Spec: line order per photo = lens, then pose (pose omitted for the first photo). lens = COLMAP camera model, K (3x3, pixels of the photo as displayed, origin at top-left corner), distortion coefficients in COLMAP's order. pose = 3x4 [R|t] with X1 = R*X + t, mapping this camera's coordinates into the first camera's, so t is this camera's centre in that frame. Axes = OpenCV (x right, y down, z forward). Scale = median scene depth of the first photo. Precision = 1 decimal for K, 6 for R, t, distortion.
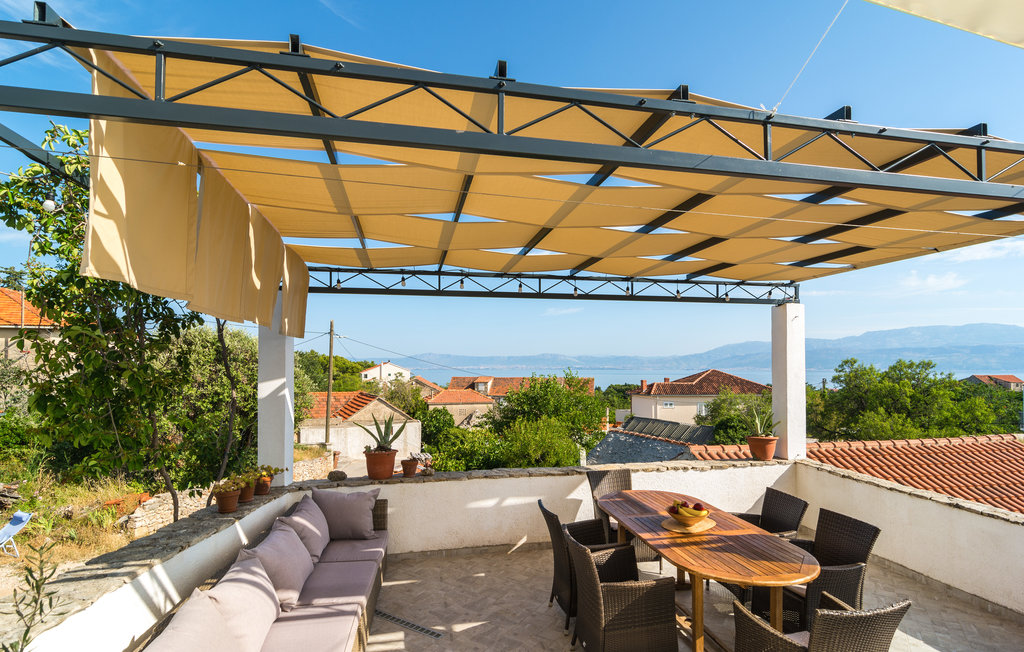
lens RADIAL K [[514.7, 0, 516.1], [0, 514.7, 361.7], [0, 0, 1]] dist [-0.000547, -0.000186]
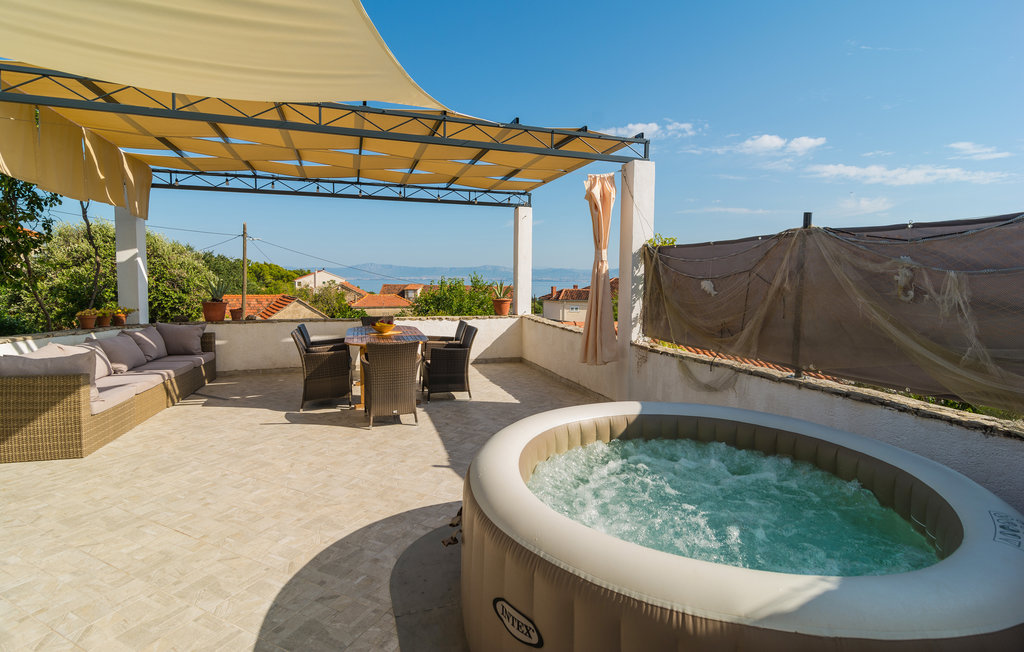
lens RADIAL K [[504.7, 0, 514.2], [0, 504.7, 312.9], [0, 0, 1]] dist [-0.000900, 0.000204]
pose [[0.994401, 0.004720, 0.105565, 0.384261], [-0.012822, 0.997010, 0.076199, 0.079003], [-0.104890, -0.077126, 0.991489, -0.437906]]
